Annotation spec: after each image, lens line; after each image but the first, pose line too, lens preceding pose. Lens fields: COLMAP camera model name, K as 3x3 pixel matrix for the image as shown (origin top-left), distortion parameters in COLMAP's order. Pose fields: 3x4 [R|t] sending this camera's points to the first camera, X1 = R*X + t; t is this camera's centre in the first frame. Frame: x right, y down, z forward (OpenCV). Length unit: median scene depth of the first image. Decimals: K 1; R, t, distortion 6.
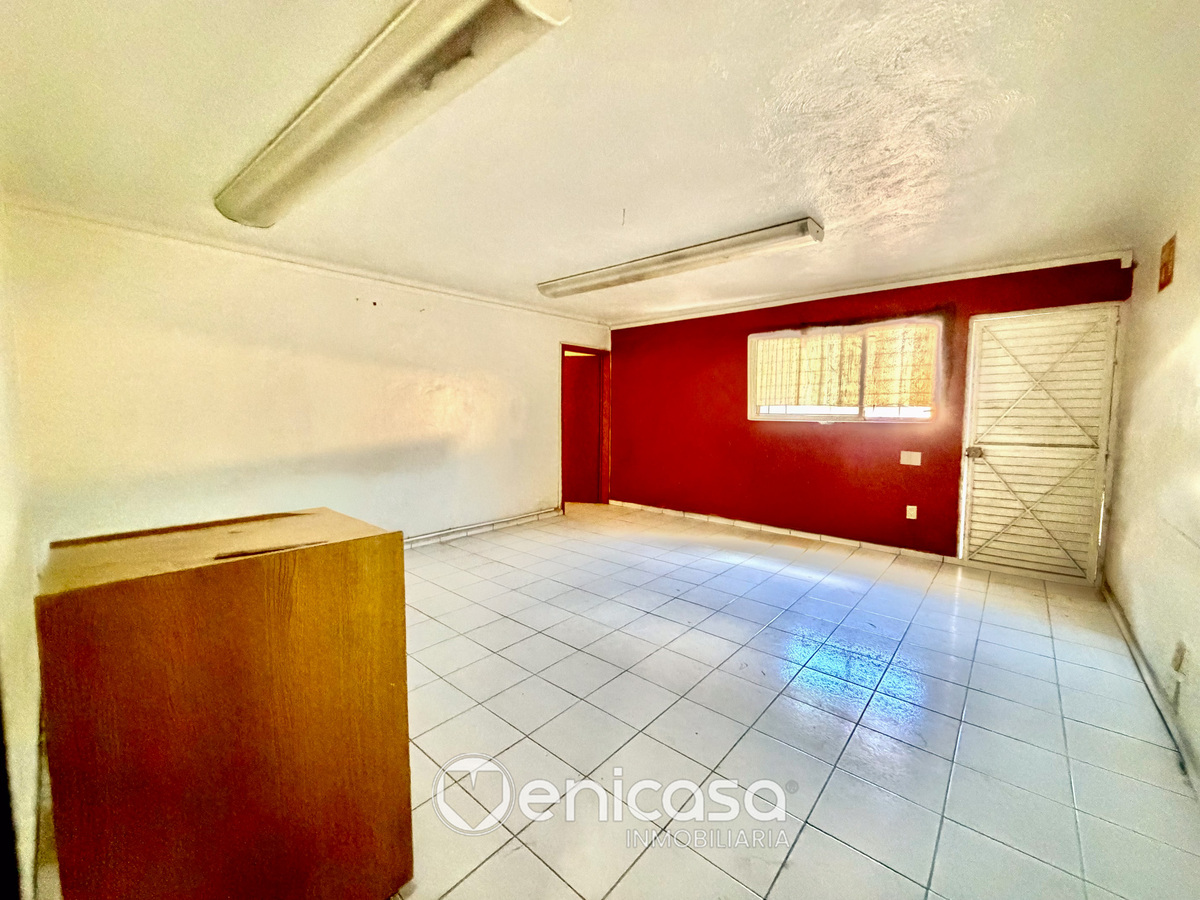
lens RADIAL K [[481.0, 0, 597.1], [0, 481.0, 448.7], [0, 0, 1]] dist [0.002605, 0.000270]
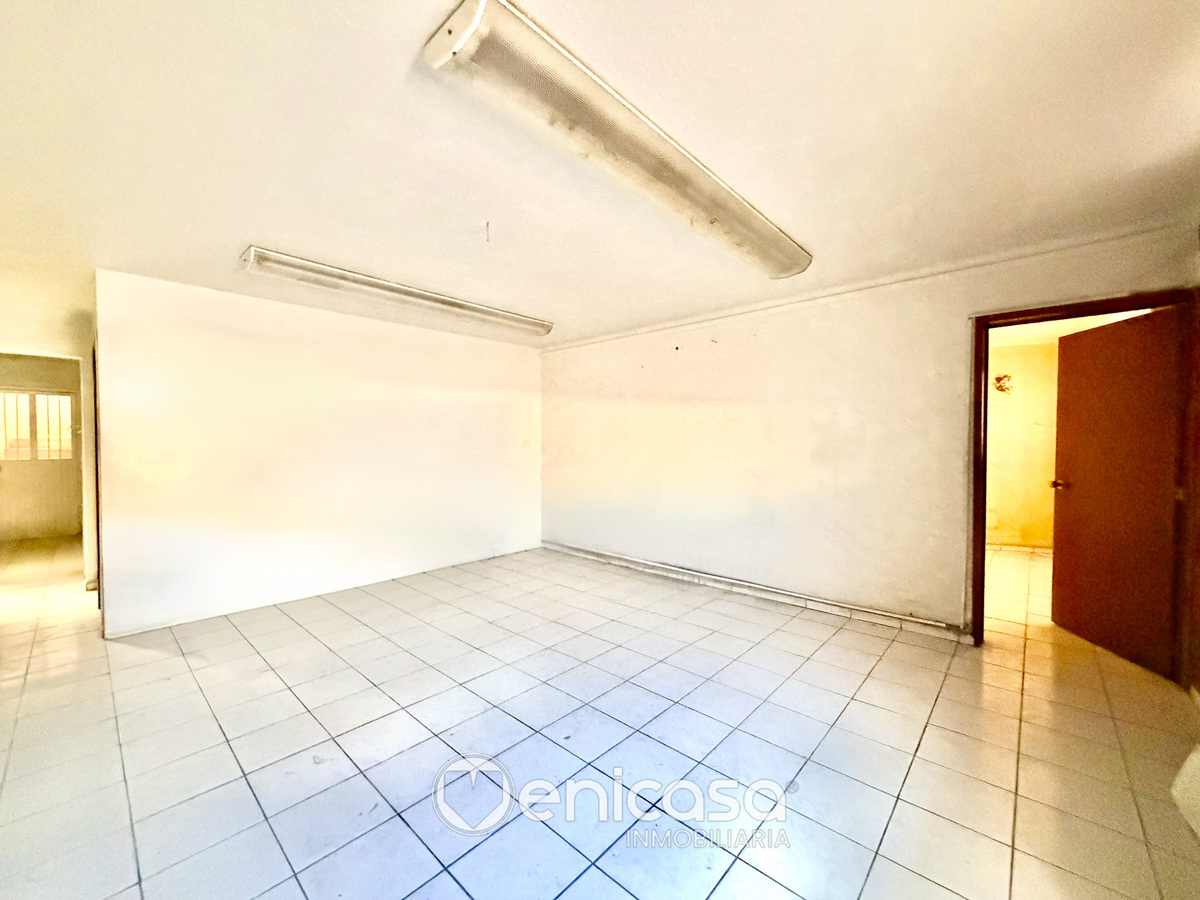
lens RADIAL K [[481.0, 0, 596.6], [0, 481.0, 448.7], [0, 0, 1]] dist [0.002605, 0.000270]
pose [[-0.026069, 0.014688, -0.999552, 0.520920], [-0.074900, 0.997053, 0.016605, -0.060393], [0.996850, 0.075299, -0.024892, 0.682438]]
